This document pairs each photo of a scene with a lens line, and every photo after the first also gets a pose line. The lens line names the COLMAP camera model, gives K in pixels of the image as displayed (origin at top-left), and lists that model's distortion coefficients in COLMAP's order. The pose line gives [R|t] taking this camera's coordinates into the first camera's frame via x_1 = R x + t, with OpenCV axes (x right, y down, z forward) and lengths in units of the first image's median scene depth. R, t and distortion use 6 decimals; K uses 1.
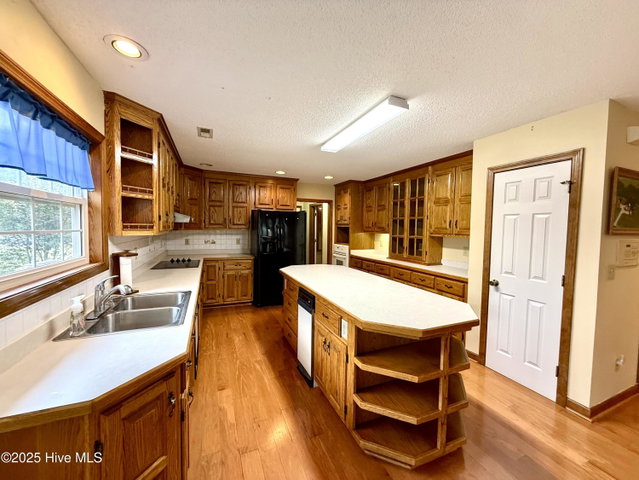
lens RADIAL K [[254.5, 0, 318.1], [0, 254.5, 239.1], [0, 0, 1]] dist [0.000583, -0.000093]
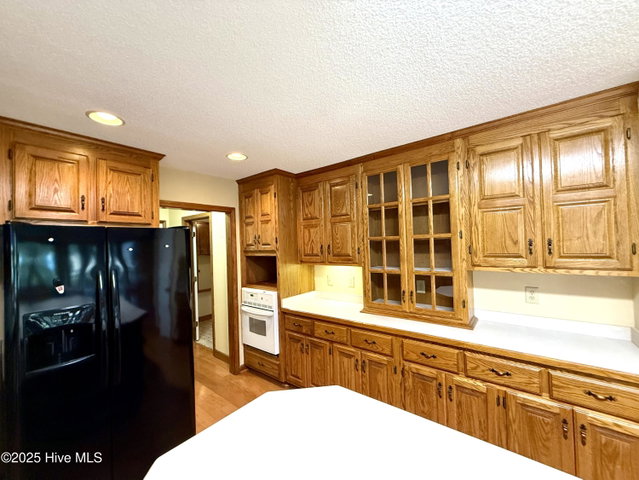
lens RADIAL K [[254.5, 0, 318.1], [0, 254.5, 239.1], [0, 0, 1]] dist [0.000583, -0.000093]
pose [[0.873839, -0.034354, 0.484999, -0.061111], [0.068899, 0.996184, -0.053574, -0.050460], [-0.481308, 0.080231, 0.872872, 0.507794]]
